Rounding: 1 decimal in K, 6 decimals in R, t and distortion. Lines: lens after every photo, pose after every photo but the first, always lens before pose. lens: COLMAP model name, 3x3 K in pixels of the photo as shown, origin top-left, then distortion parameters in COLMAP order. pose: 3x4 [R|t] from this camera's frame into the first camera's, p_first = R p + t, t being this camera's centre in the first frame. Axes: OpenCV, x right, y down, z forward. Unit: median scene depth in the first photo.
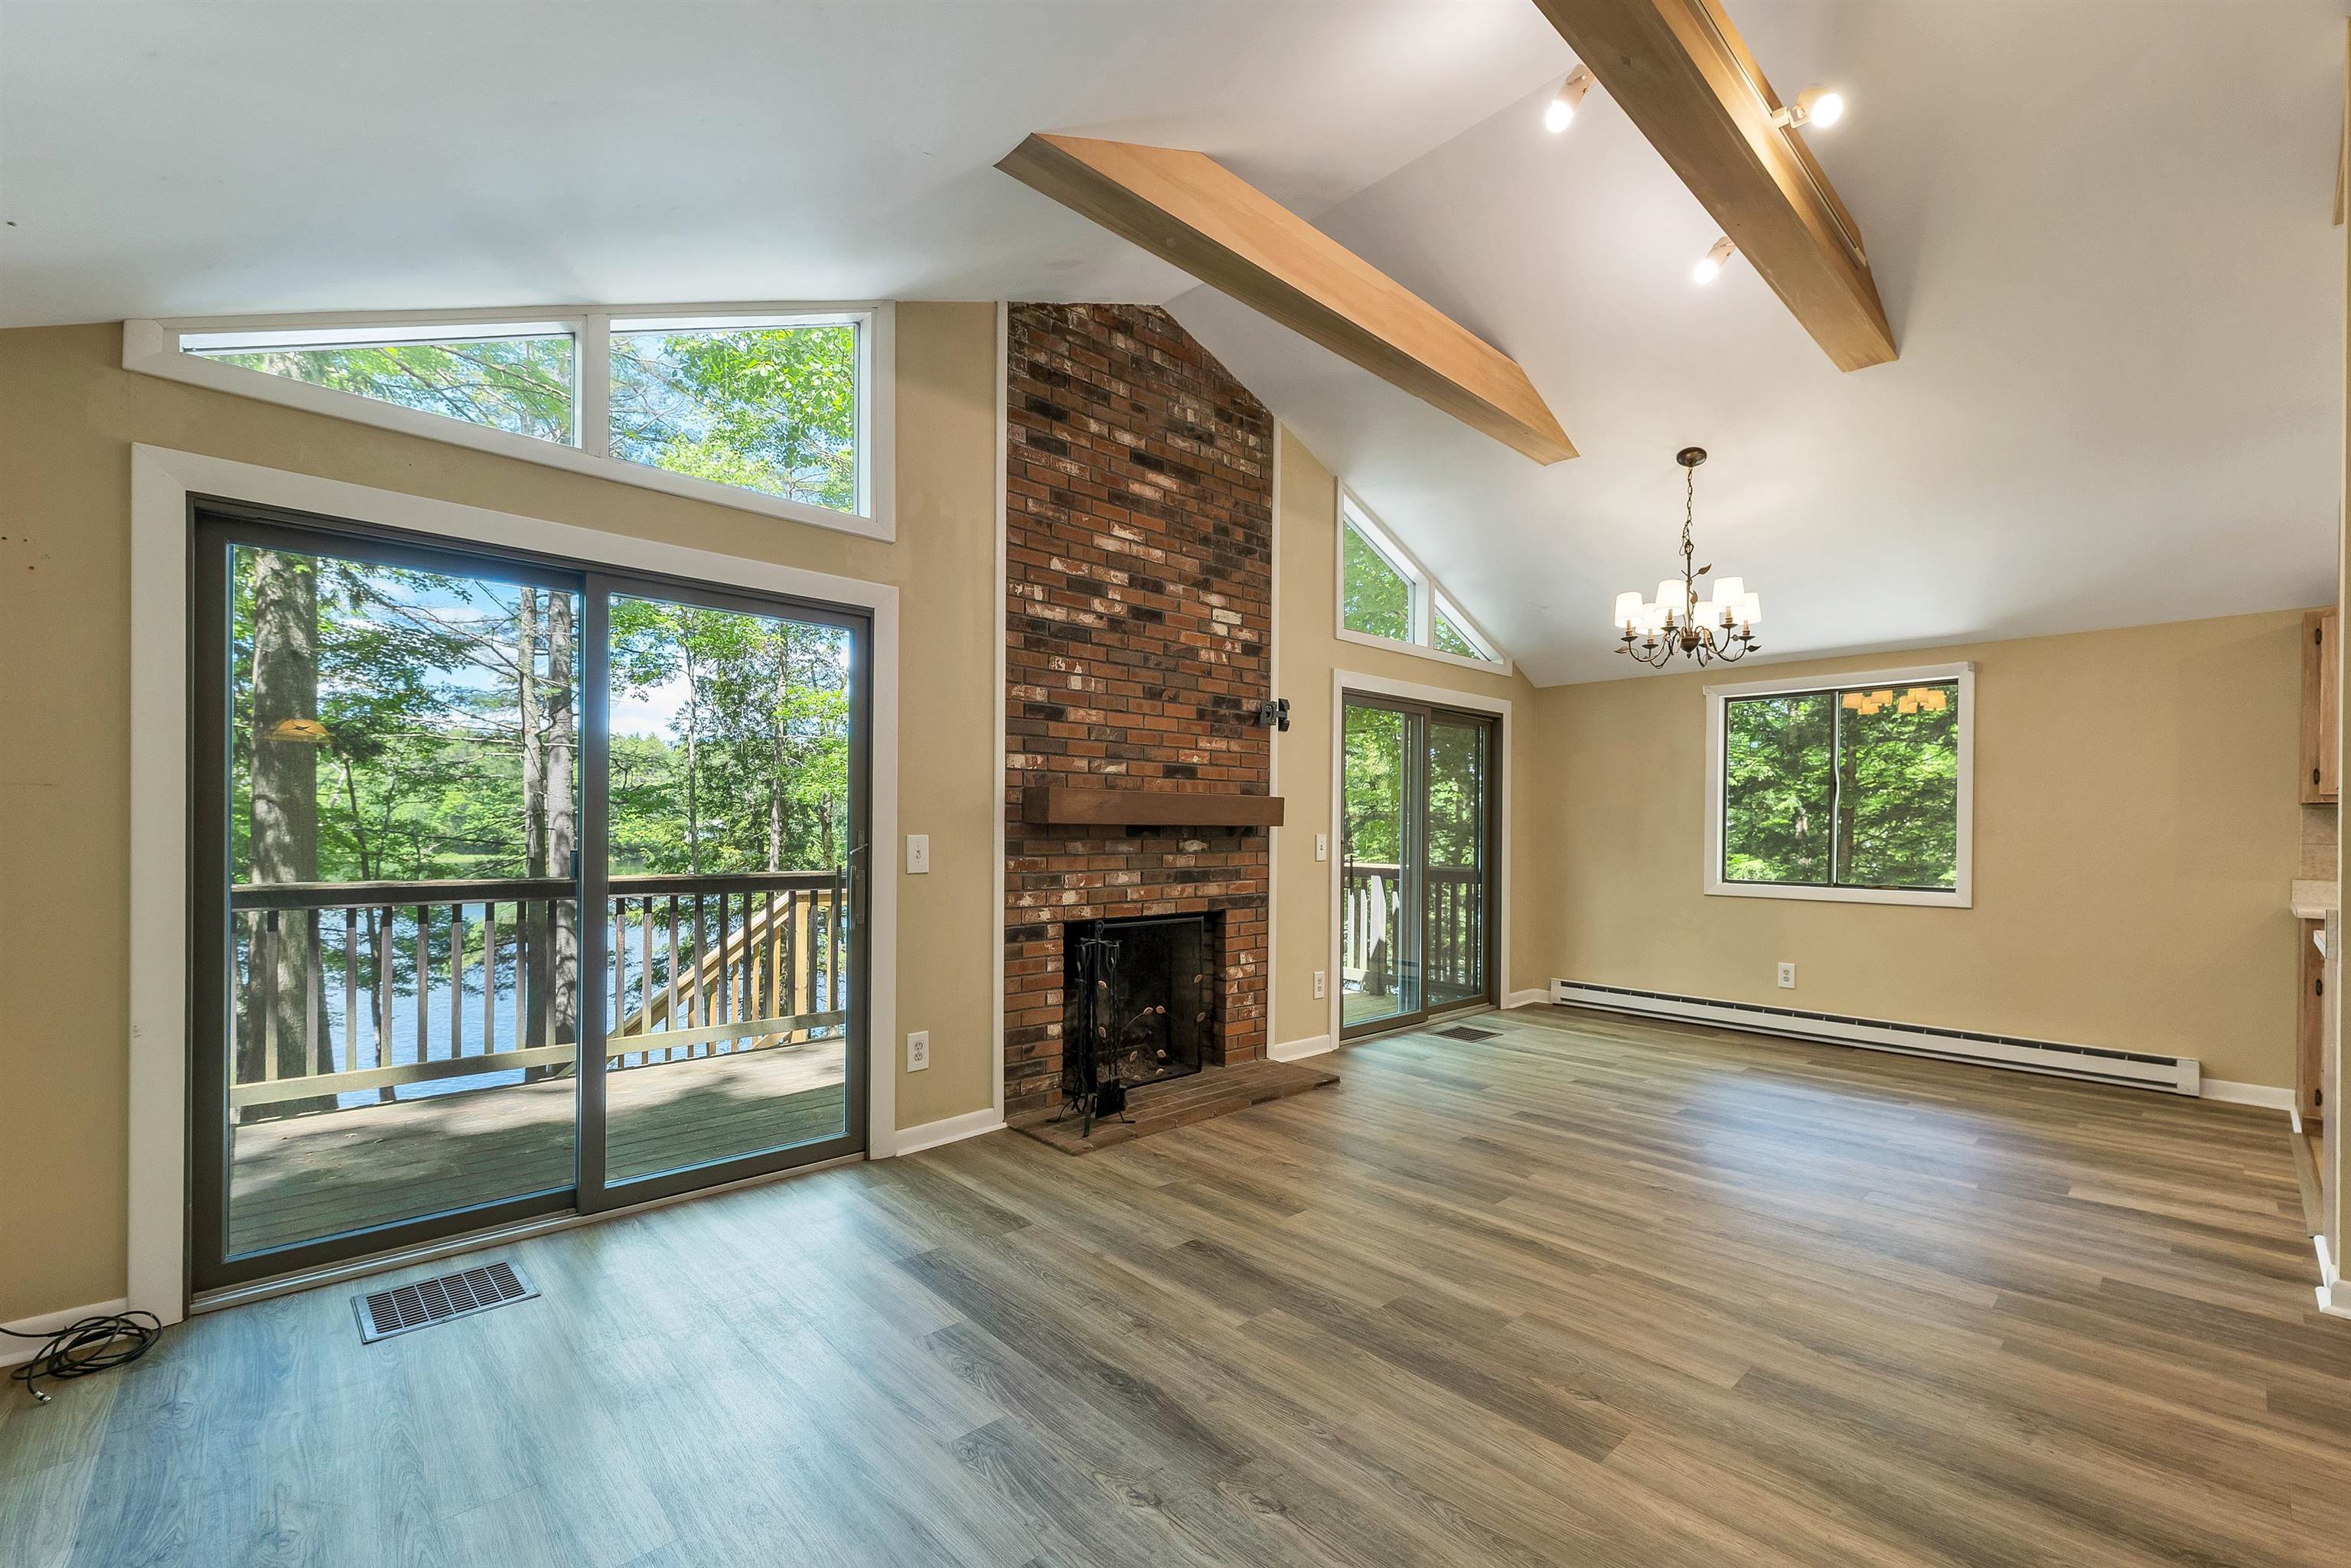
lens RADIAL K [[974.1, 0, 1158.9], [0, 974.1, 825.7], [0, 0, 1]] dist [0.001130, 0.000167]
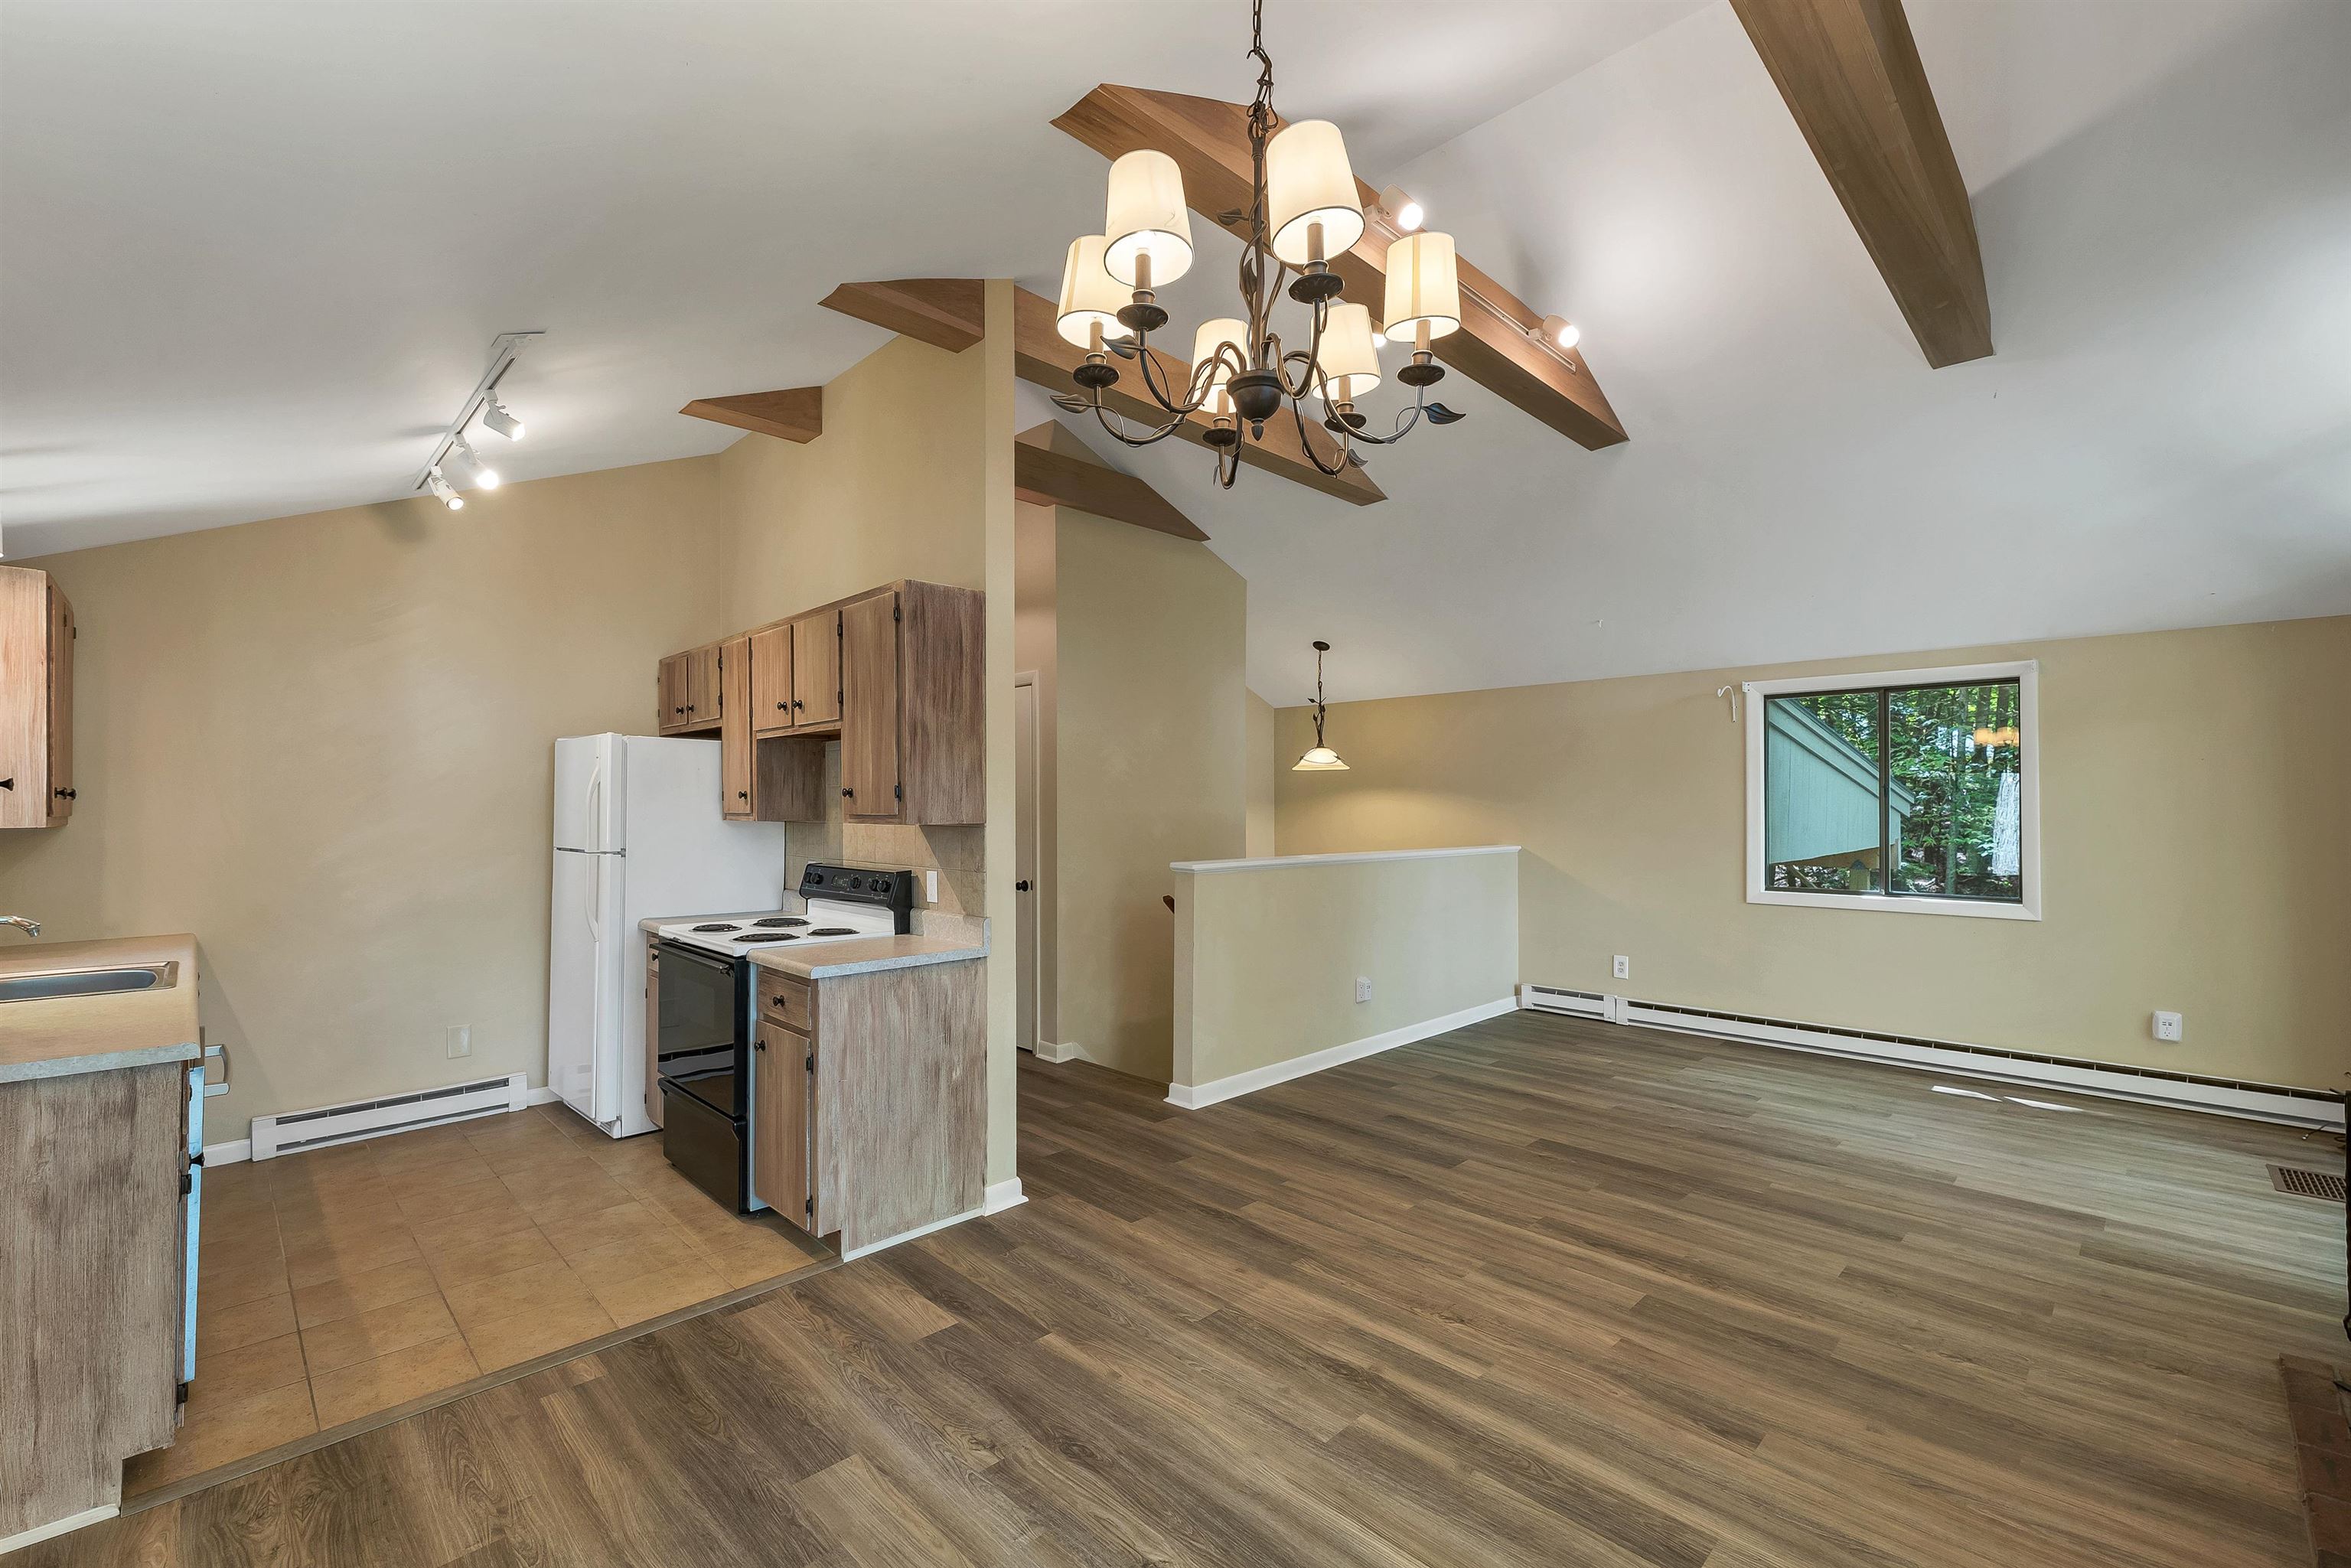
lens RADIAL K [[996.4, 0, 1171.6], [0, 996.4, 801.3], [0, 0, 1]] dist [0.002353, 0.000296]
pose [[-0.998851, -0.005022, -0.047656, 0.612133], [-0.004693, 0.999964, -0.007002, -0.036822], [0.047689, -0.006770, -0.998839, 1.408932]]
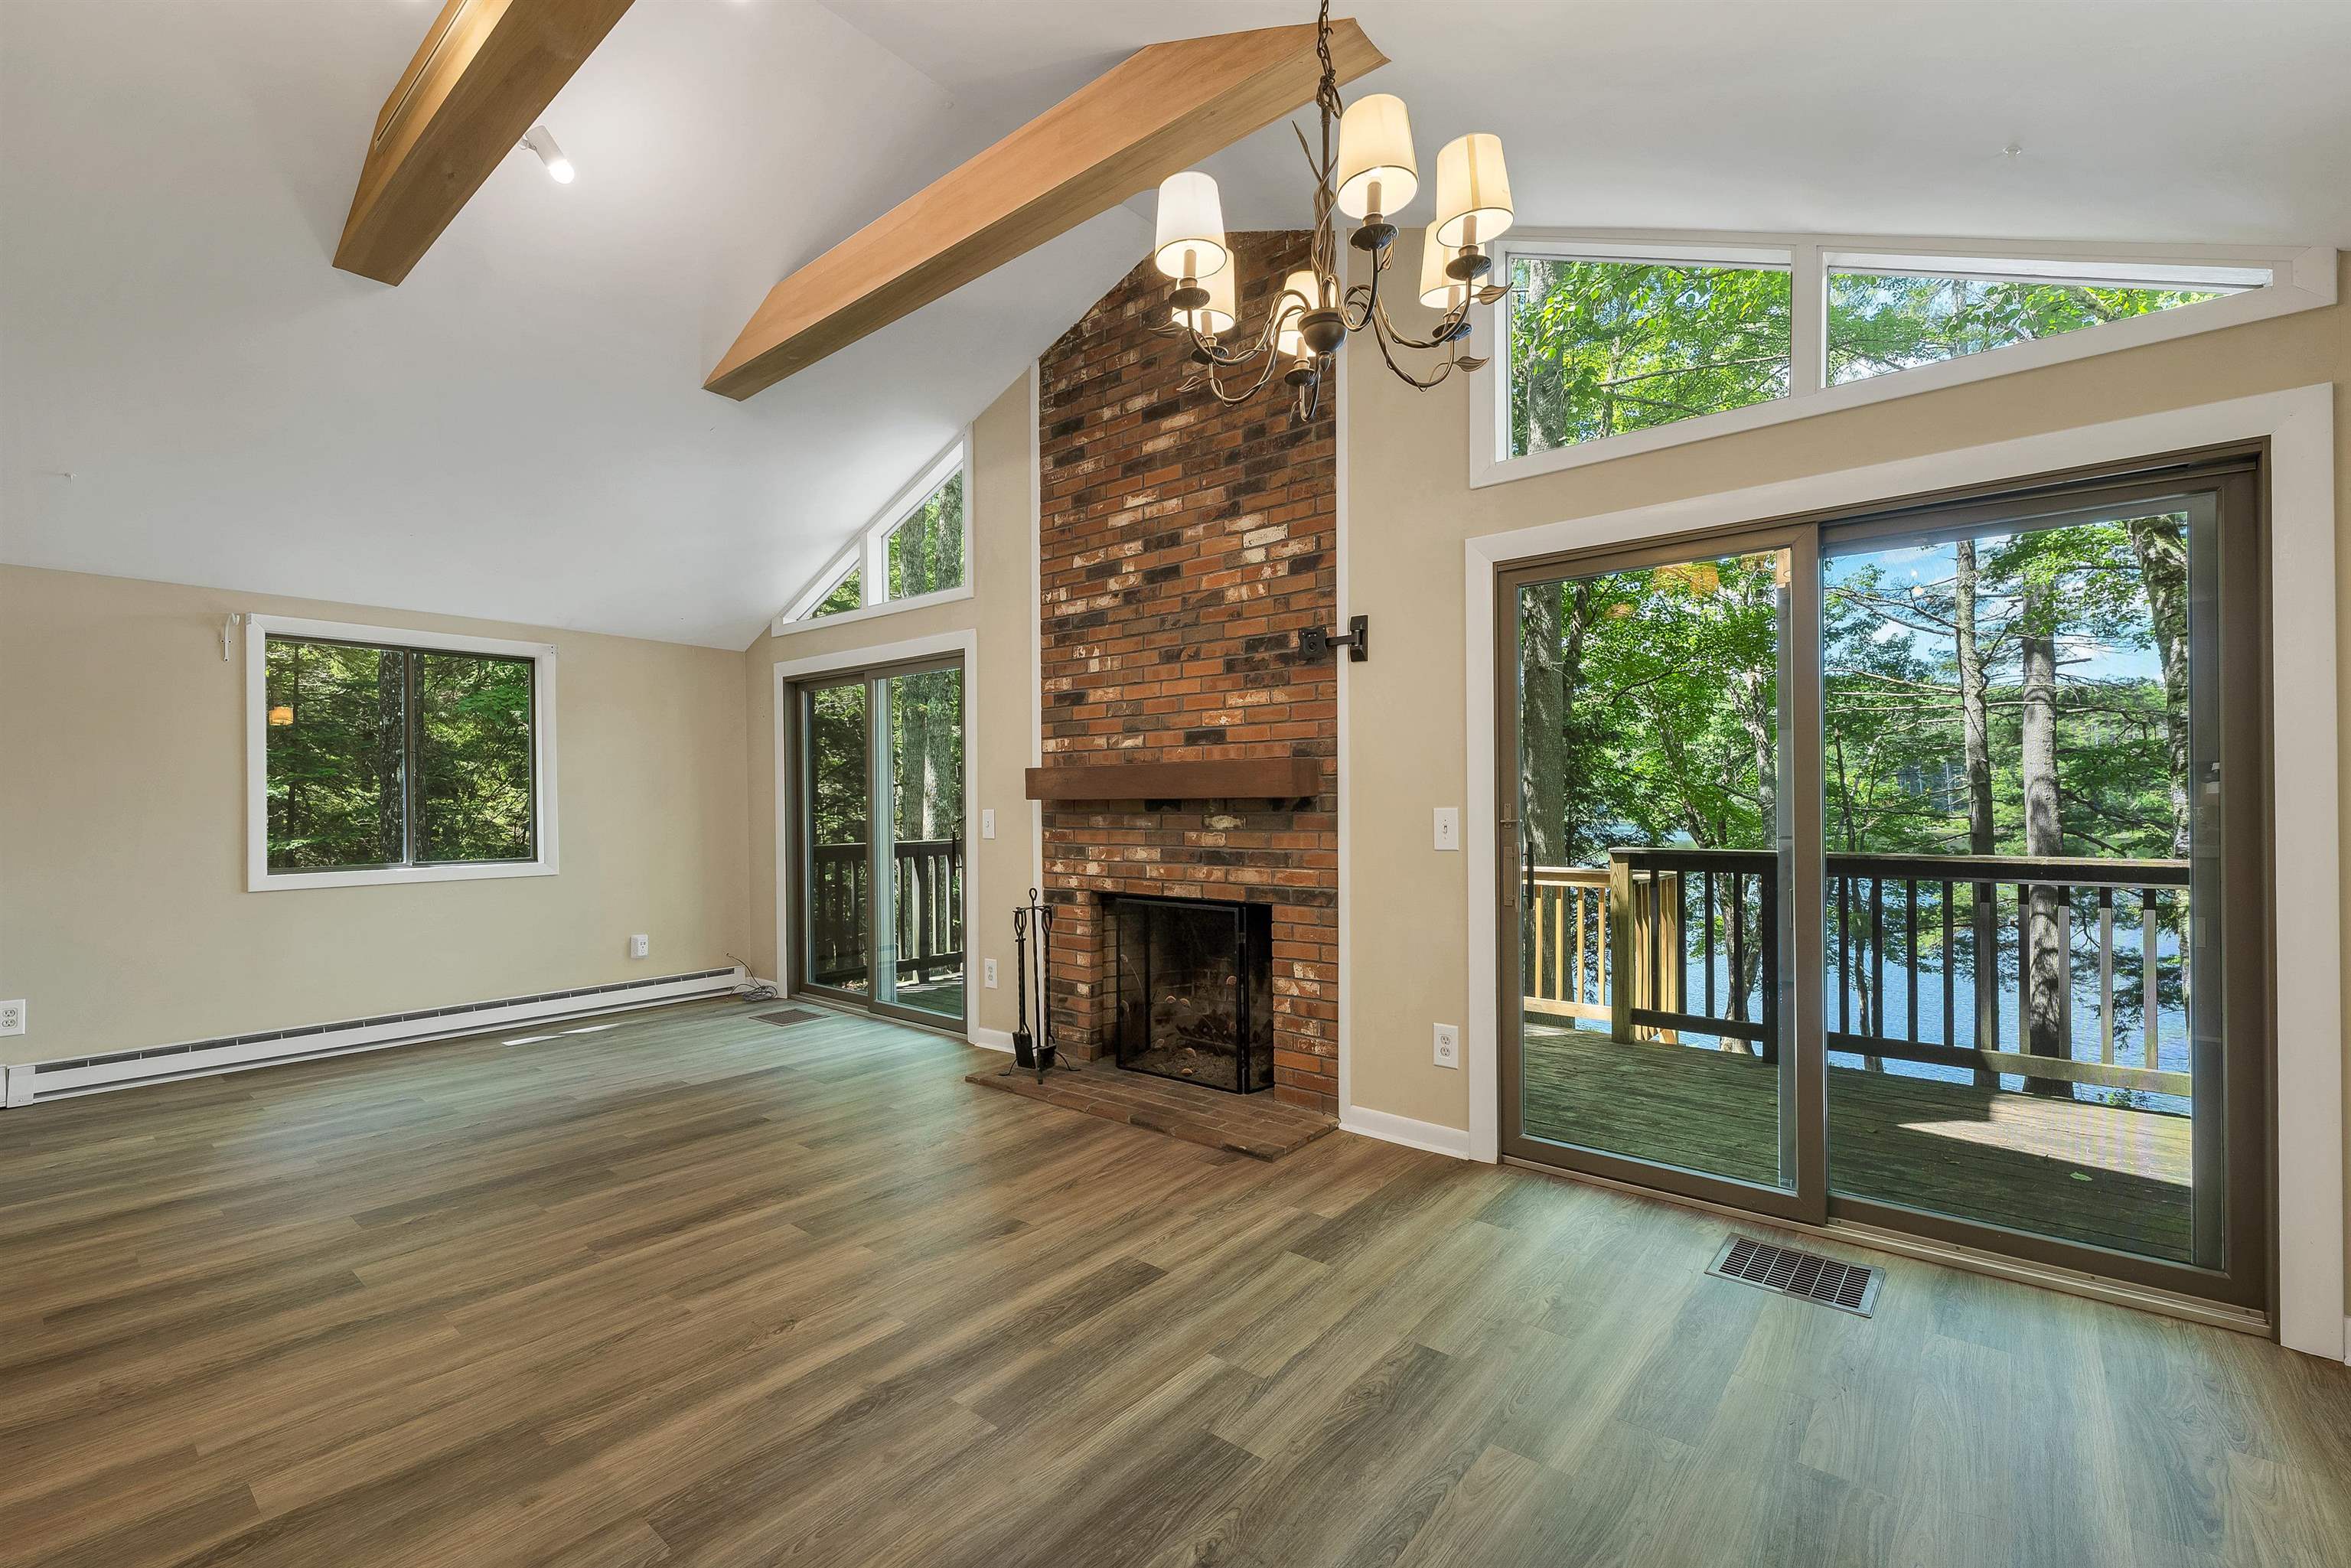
lens RADIAL K [[990.8, 0, 1166.7], [0, 990.8, 791.2], [0, 0, 1]] dist [0.002382, 0.000715]
pose [[0.140957, -0.018495, -0.989843, 0.971586], [0.010444, 0.999798, -0.017194, 0.008831], [0.989961, -0.007914, 0.141121, 0.909416]]
